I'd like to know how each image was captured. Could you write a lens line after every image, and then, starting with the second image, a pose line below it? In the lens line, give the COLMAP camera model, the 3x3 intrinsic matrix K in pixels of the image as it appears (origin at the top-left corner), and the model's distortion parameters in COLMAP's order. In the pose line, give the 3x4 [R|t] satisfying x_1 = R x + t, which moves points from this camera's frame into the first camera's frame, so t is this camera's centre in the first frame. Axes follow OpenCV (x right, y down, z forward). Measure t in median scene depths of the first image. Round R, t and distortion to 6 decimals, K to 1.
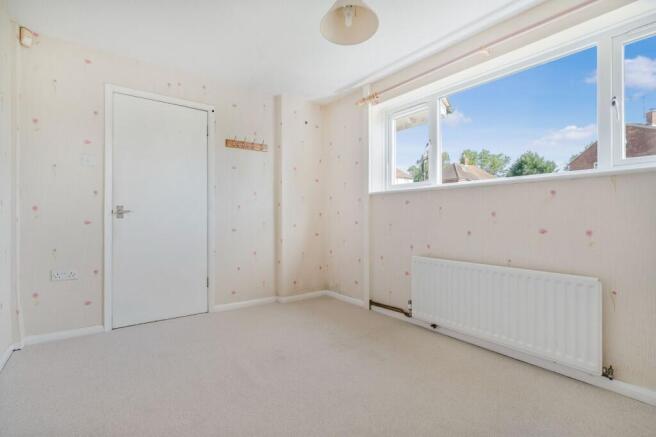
lens RADIAL K [[296.0, 0, 329.9], [0, 296.0, 214.8], [0, 0, 1]] dist [-0.003437, -0.000200]
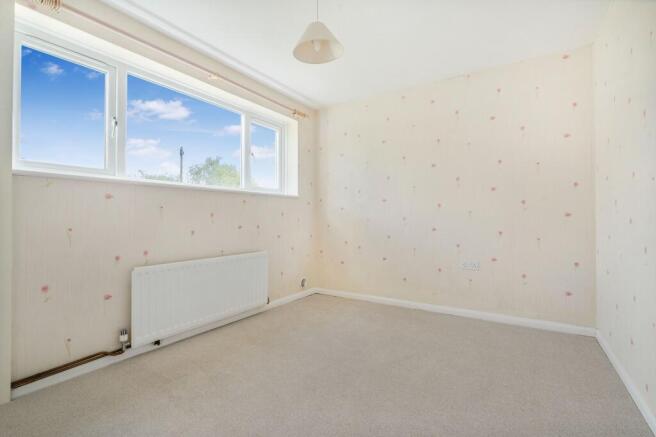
lens RADIAL K [[296.0, 0, 329.9], [0, 296.0, 214.8], [0, 0, 1]] dist [-0.003437, -0.000200]
pose [[-0.313367, 0.013756, 0.949533, -0.624404], [-0.006134, 0.999845, -0.016509, 0.011497], [-0.949612, -0.010998, -0.313234, 0.782107]]
